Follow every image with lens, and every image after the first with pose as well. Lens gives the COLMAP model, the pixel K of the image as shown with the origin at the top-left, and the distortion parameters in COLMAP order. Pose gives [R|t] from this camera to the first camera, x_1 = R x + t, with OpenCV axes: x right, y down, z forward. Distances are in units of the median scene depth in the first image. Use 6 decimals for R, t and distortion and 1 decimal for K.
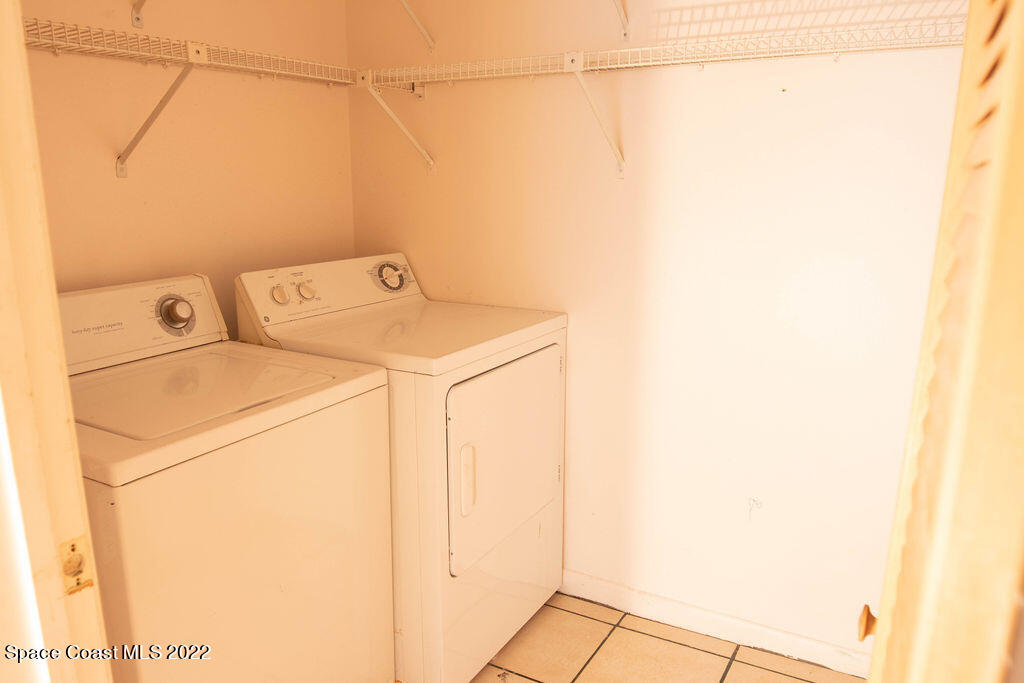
lens RADIAL K [[754.5, 0, 523.4], [0, 754.5, 346.4], [0, 0, 1]] dist [0.091416, 0.000503]
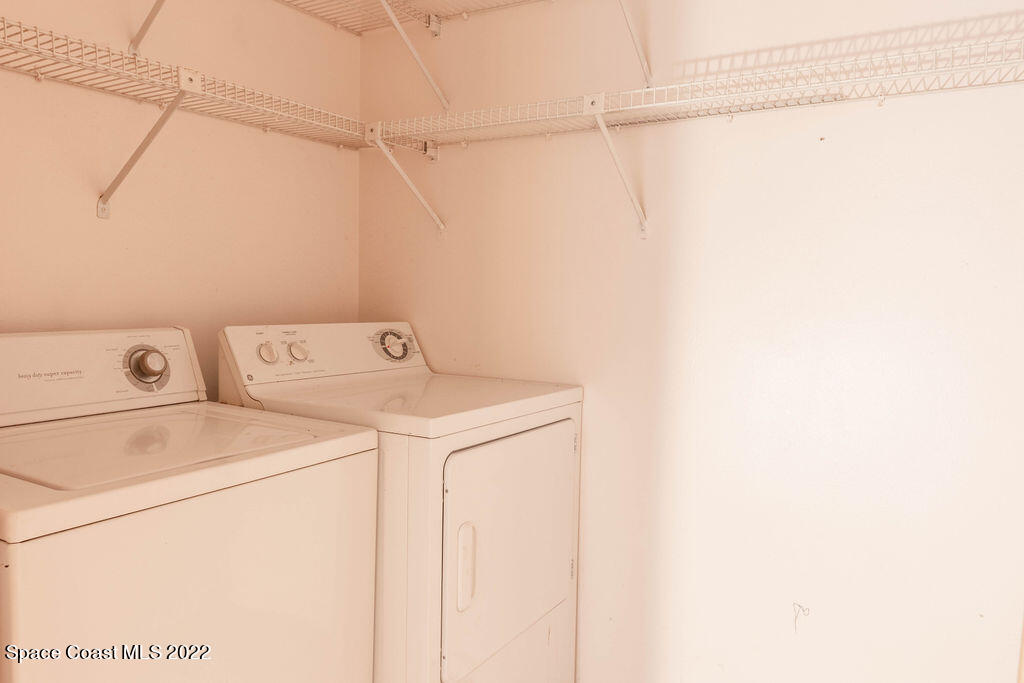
lens RADIAL K [[754.5, 0, 523.4], [0, 754.5, 346.4], [0, 0, 1]] dist [0.091416, 0.000503]
pose [[0.999592, 0.020354, -0.020041, 0.003848], [-0.022972, 0.989814, -0.140498, 0.046435], [0.016977, 0.140901, 0.989878, 0.103952]]
